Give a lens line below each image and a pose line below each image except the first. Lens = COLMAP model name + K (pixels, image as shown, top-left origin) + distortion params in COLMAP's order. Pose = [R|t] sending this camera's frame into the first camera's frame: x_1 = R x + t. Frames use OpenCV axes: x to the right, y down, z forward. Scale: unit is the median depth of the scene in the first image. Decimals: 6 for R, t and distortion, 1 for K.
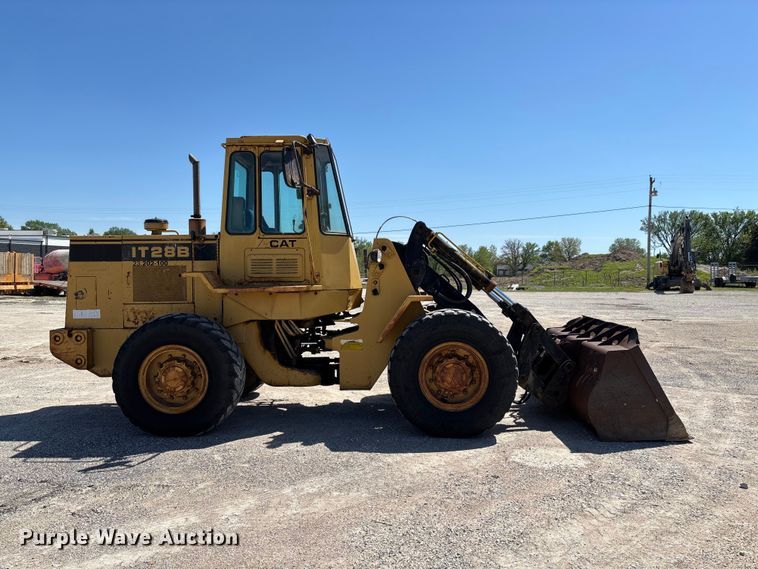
lens RADIAL K [[588.8, 0, 376.0], [0, 588.8, 289.0], [0, 0, 1]] dist [0.031481, -0.010107]
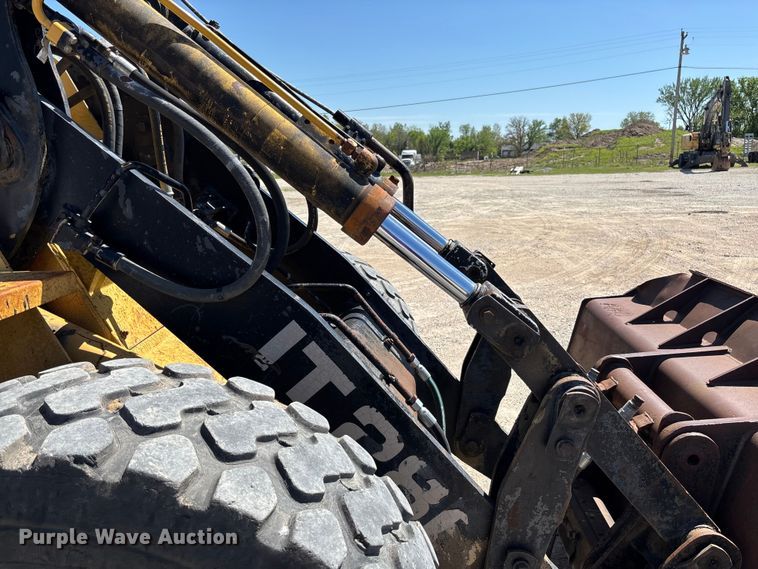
lens RADIAL K [[588.8, 0, 376.0], [0, 588.8, 289.0], [0, 0, 1]] dist [0.031481, -0.010107]
pose [[0.999602, -0.026920, -0.008414, 0.030228], [0.028029, 0.981374, 0.190051, -0.002938], [0.003141, -0.190211, 0.981738, 0.118886]]
